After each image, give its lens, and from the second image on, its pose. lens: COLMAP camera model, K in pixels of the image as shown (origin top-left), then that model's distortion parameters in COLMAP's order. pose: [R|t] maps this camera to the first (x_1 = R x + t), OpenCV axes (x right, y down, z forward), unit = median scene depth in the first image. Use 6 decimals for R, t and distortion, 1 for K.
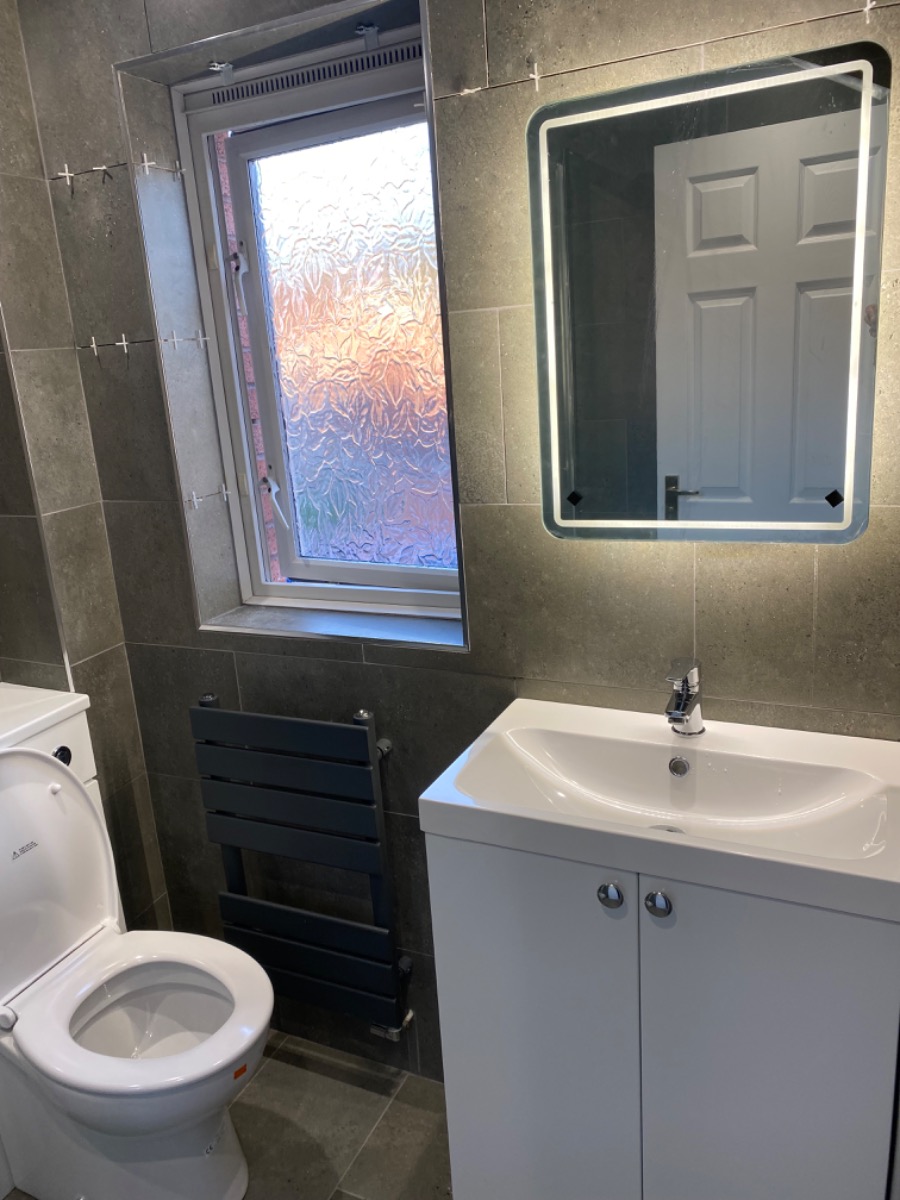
lens RADIAL K [[919.4, 0, 450.0], [0, 919.4, 600.0], [0, 0, 1]] dist [0.011413, -0.002855]
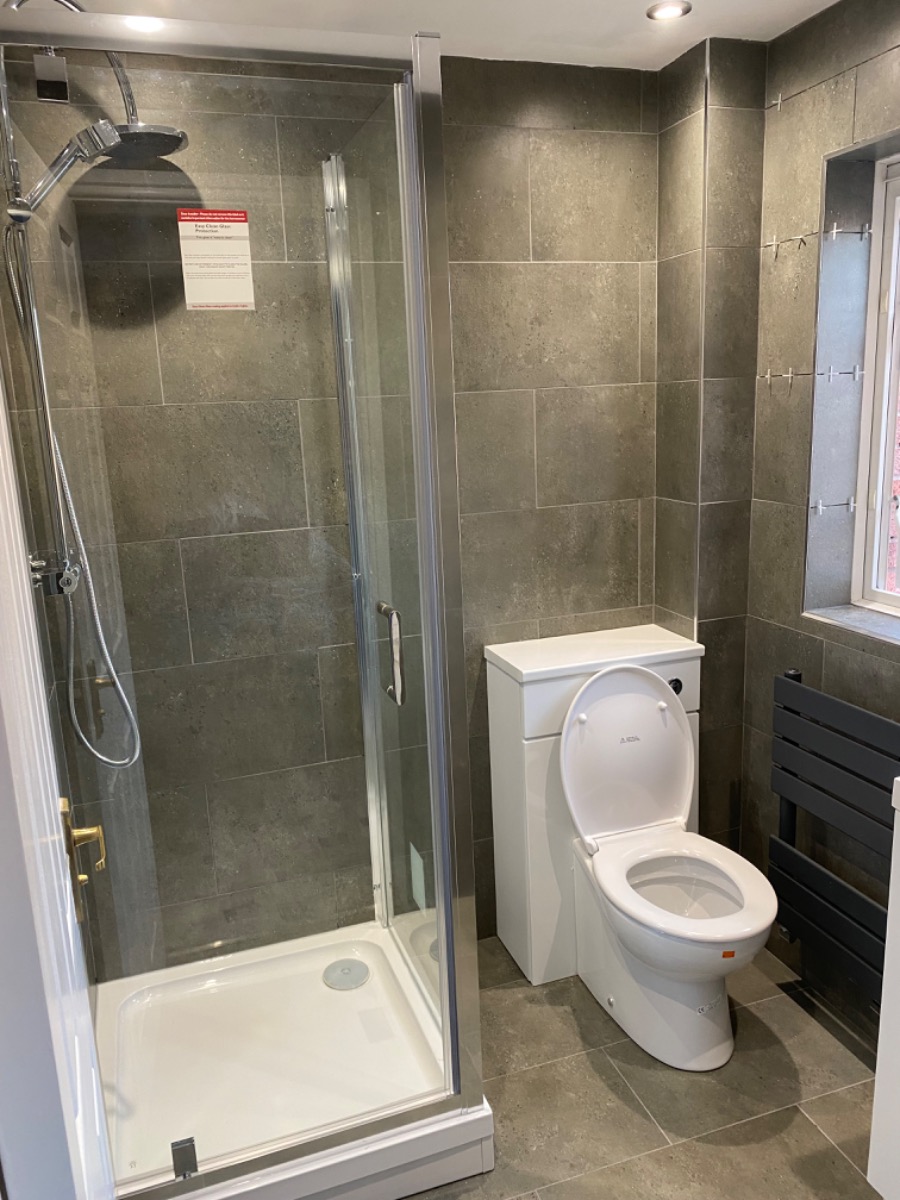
lens RADIAL K [[919.4, 0, 450.0], [0, 919.4, 600.0], [0, 0, 1]] dist [0.011413, -0.002855]
pose [[0.698844, 0.198958, -0.687046, 0.231909], [-0.196675, 0.976961, 0.082861, 0.003474], [0.687704, 0.077217, 0.721873, -0.180332]]
